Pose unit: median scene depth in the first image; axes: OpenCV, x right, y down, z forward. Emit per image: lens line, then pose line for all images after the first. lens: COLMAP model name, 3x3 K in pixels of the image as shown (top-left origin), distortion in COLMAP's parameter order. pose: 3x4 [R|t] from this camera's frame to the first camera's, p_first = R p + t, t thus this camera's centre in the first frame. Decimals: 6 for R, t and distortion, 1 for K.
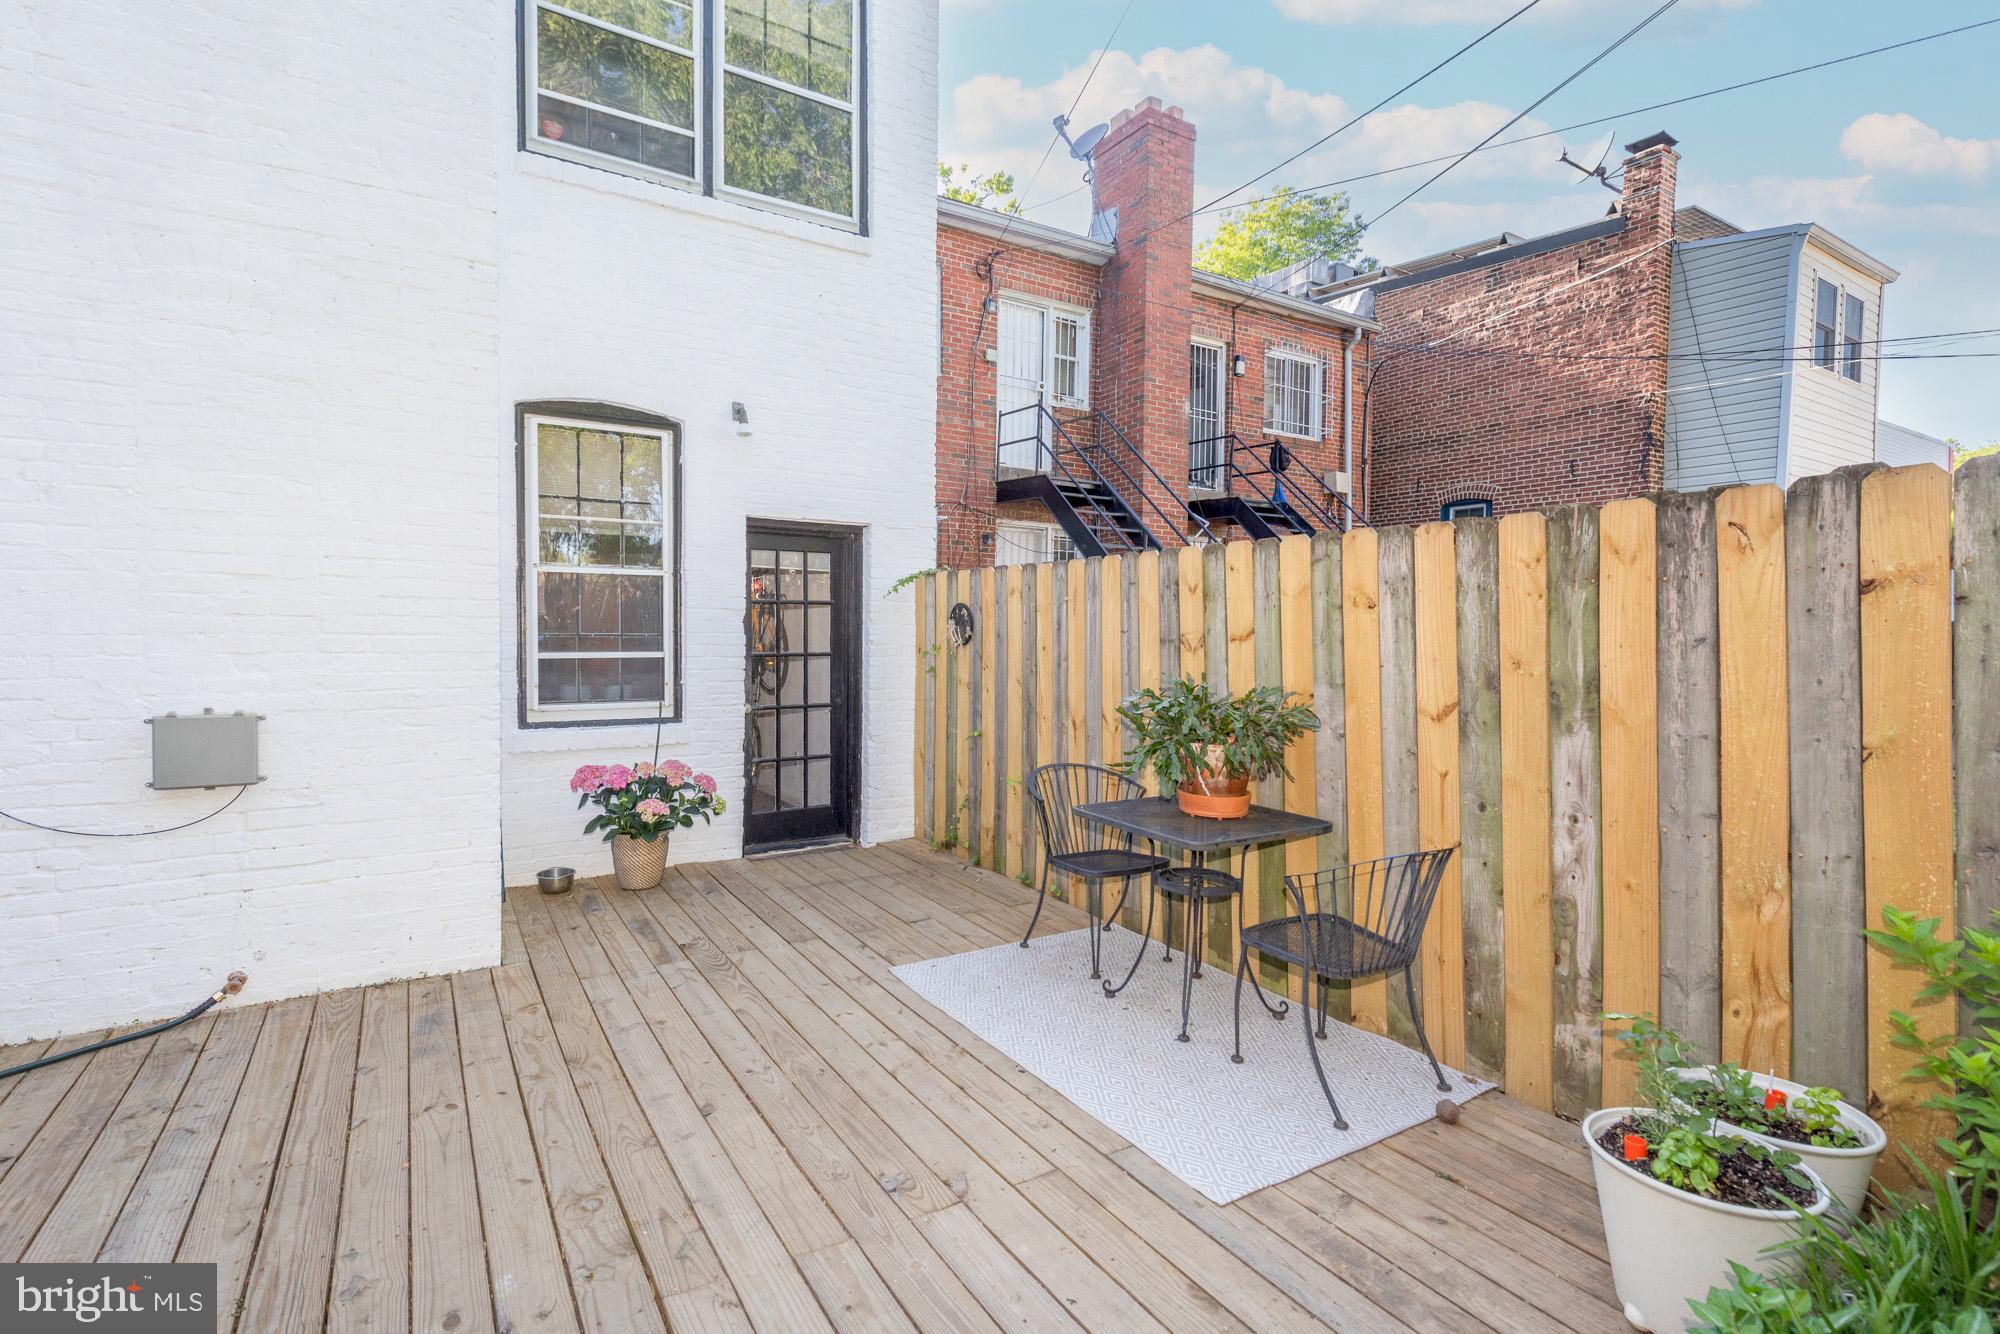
lens RADIAL K [[919.9, 0, 1000.0], [0, 919.9, 667.0], [0, 0, 1]] dist [0.003708, 0.000482]
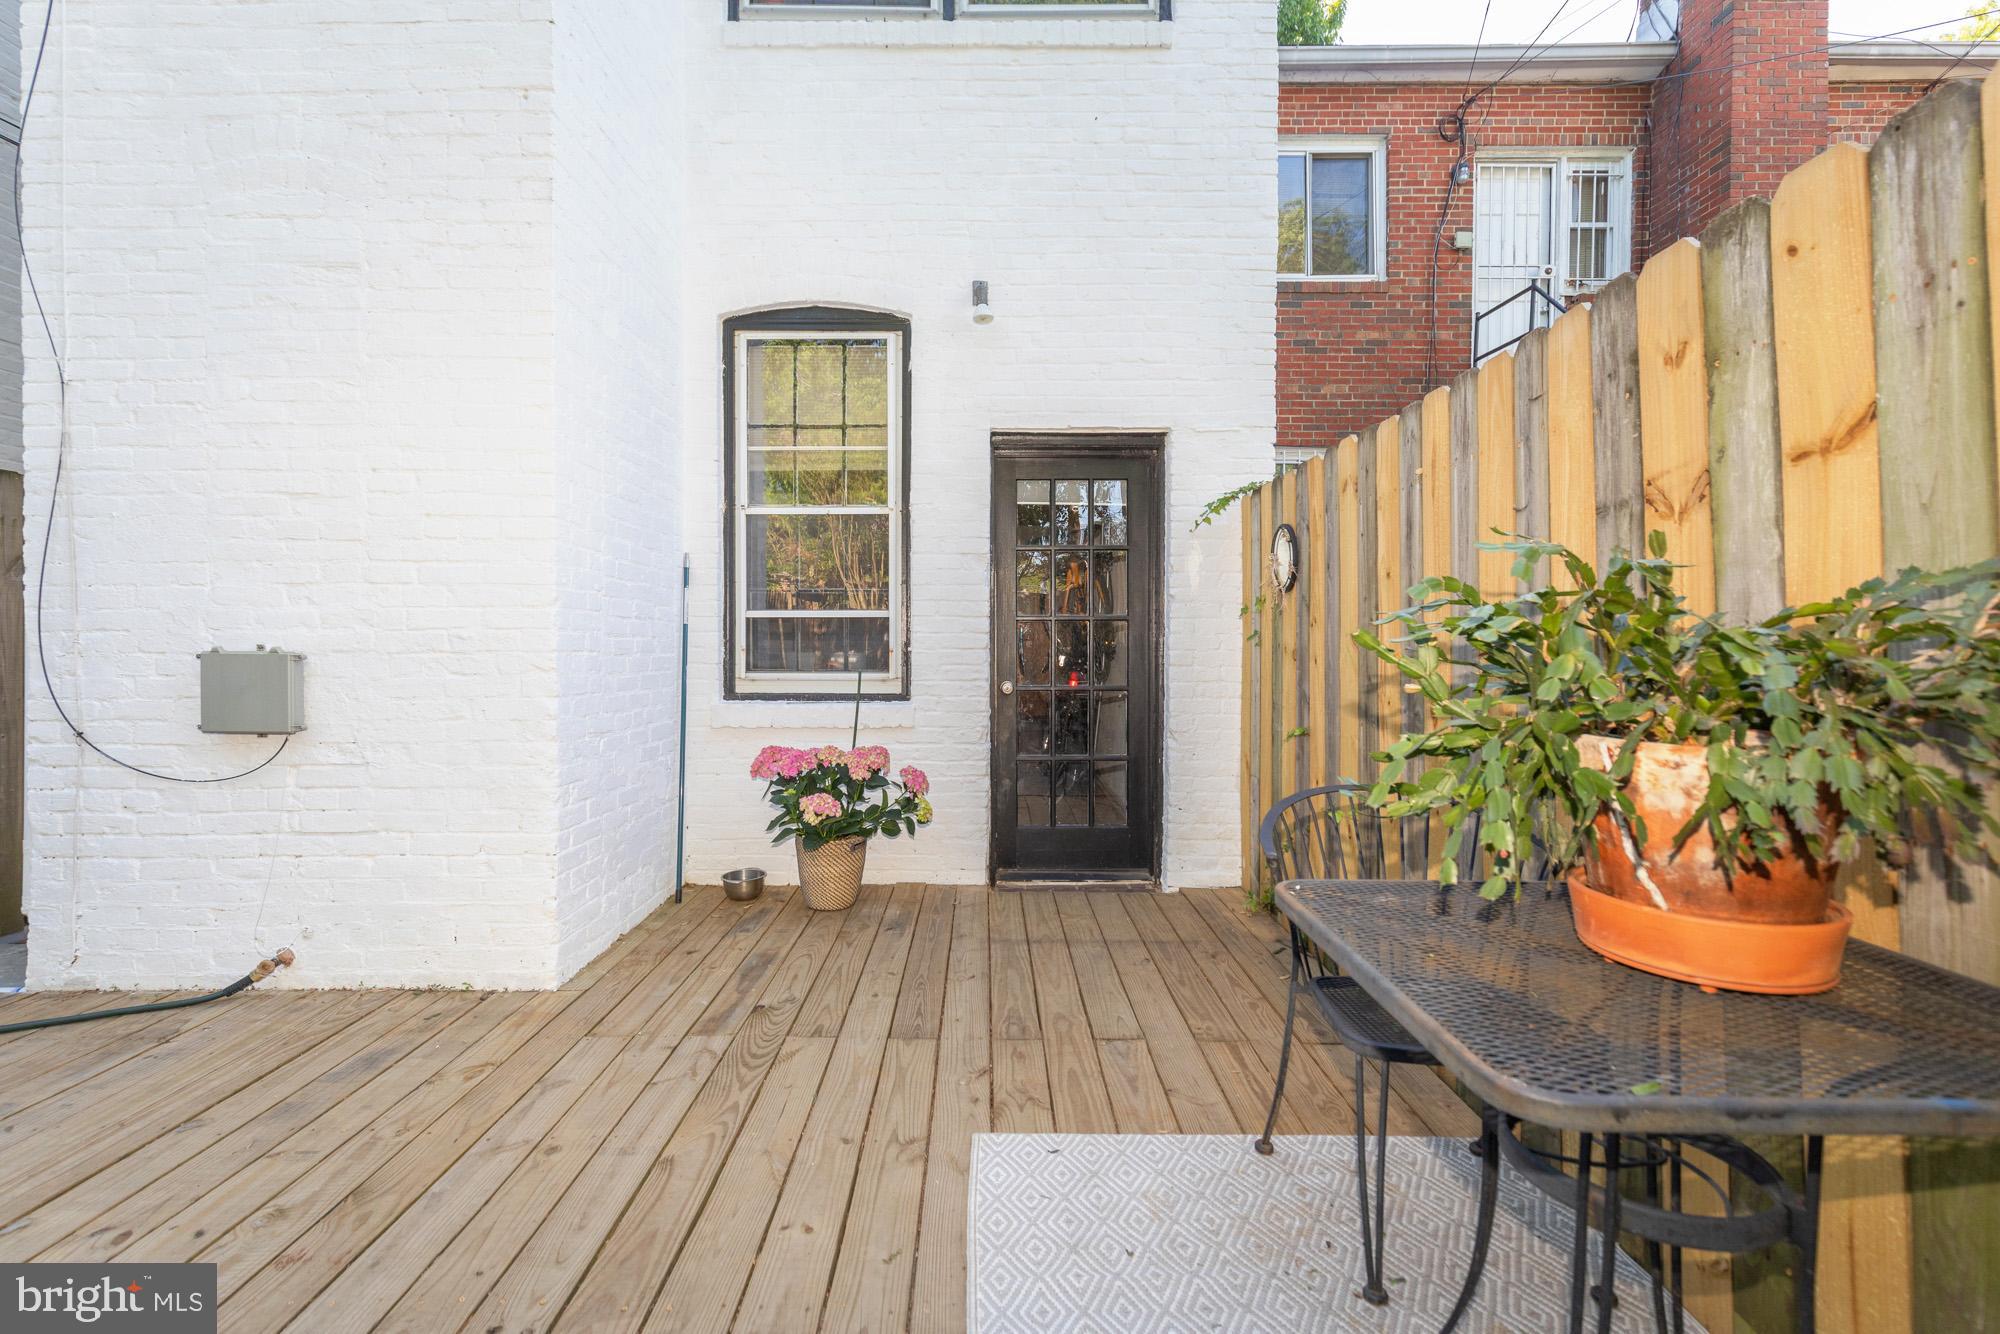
lens RADIAL K [[905.2, 0, 999.8], [0, 905.2, 657.1], [0, 0, 1]] dist [0.005417, 0.000422]
pose [[0.846979, -0.000981, -0.531625, 0.136768], [-0.014600, 0.999578, -0.025105, 0.044657], [0.531425, 0.029025, 0.846608, 0.419409]]
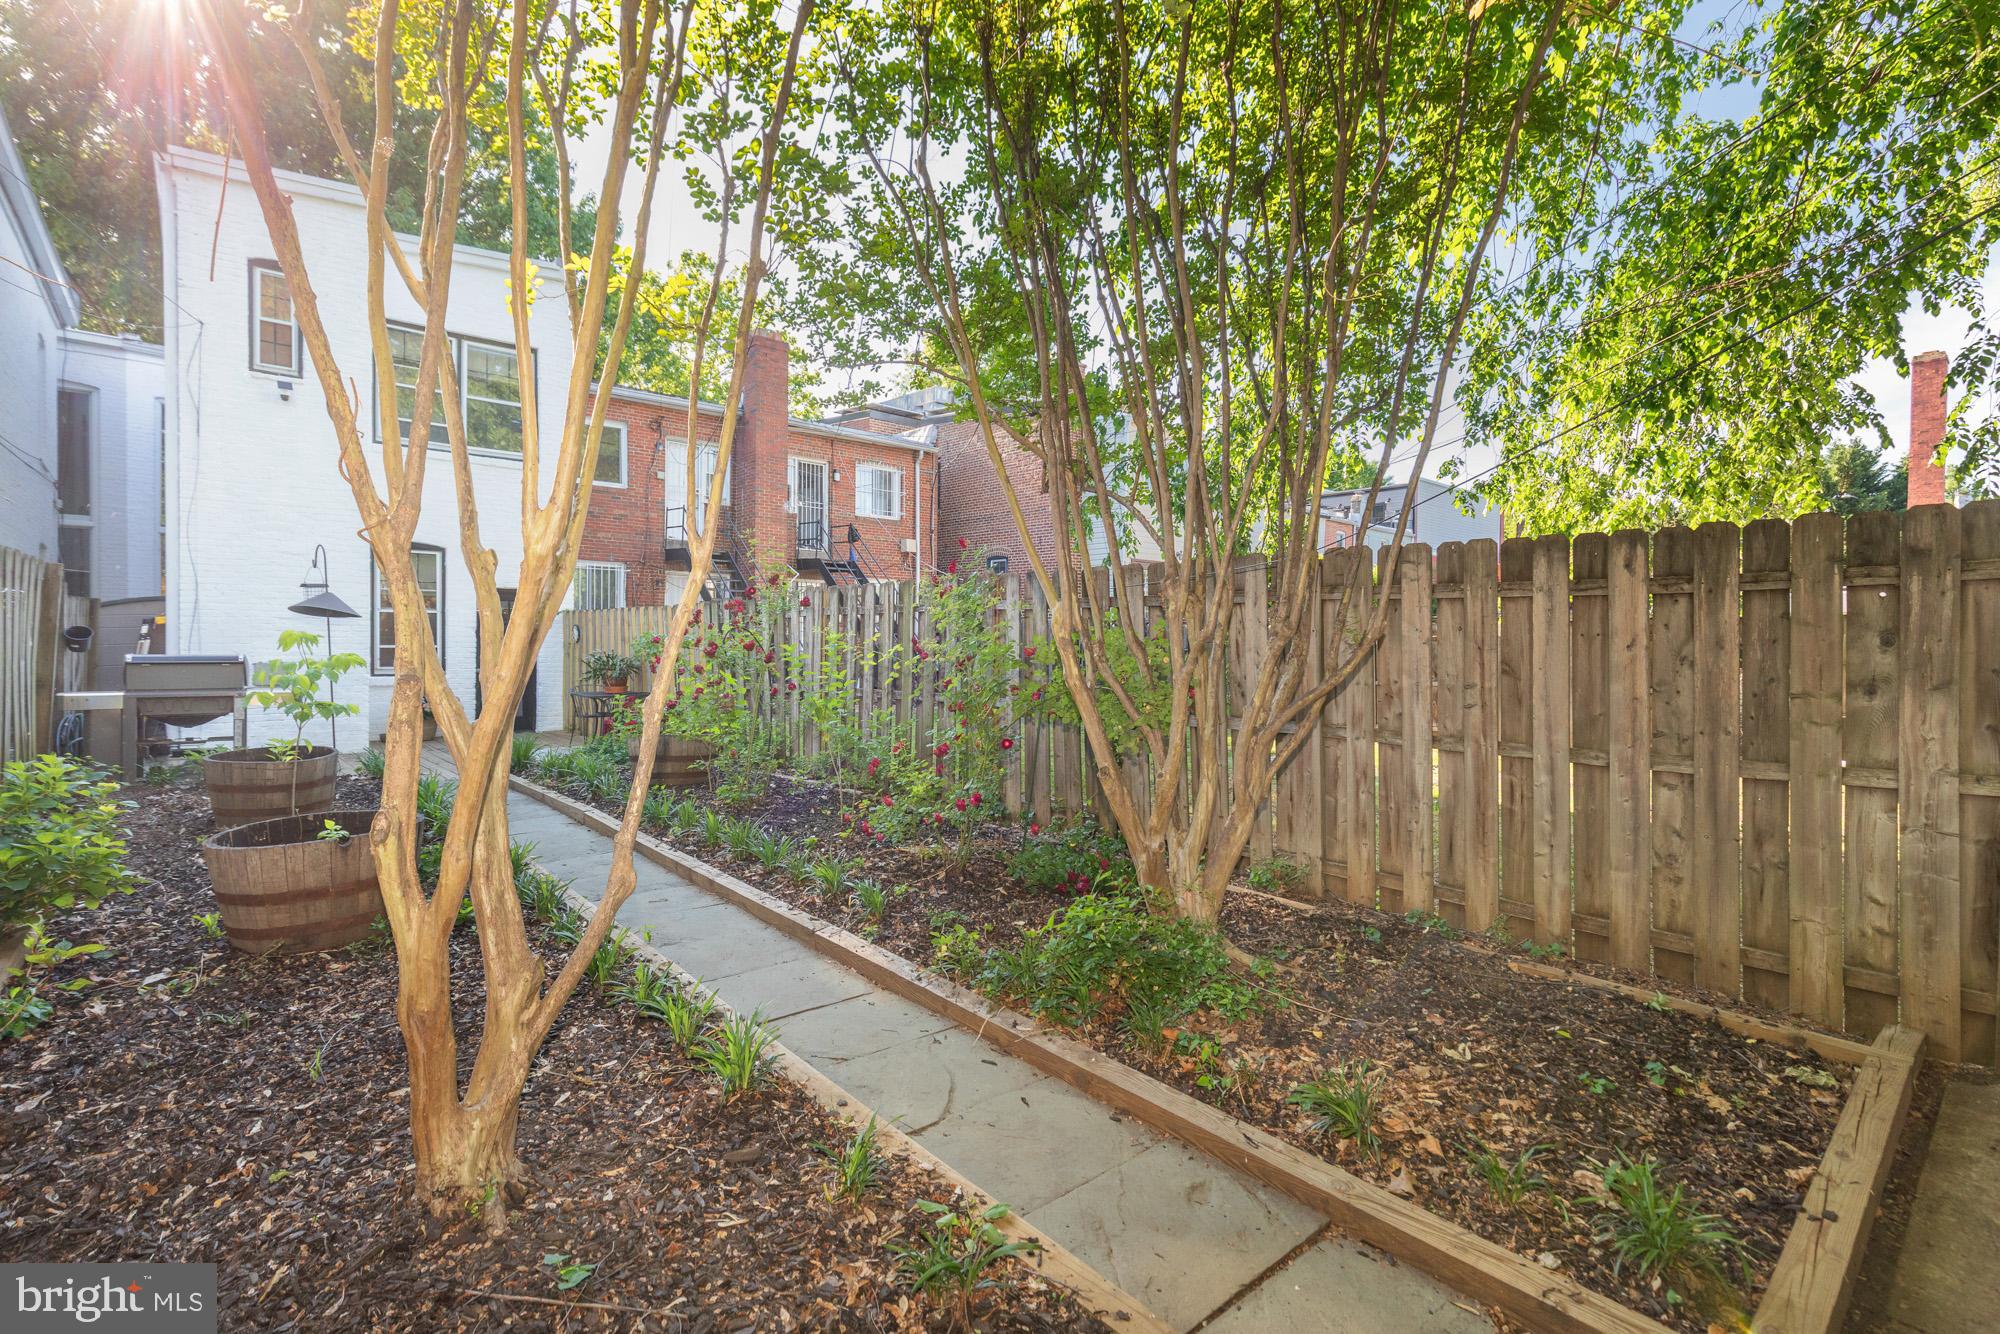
lens RADIAL K [[905.2, 0, 999.8], [0, 905.2, 657.1], [0, 0, 1]] dist [0.005417, 0.000422]
pose [[0.985321, -0.005702, 0.170618, 0.695381], [0.009291, 0.999752, -0.020247, 0.078570], [-0.170460, 0.021535, 0.985129, -1.623820]]
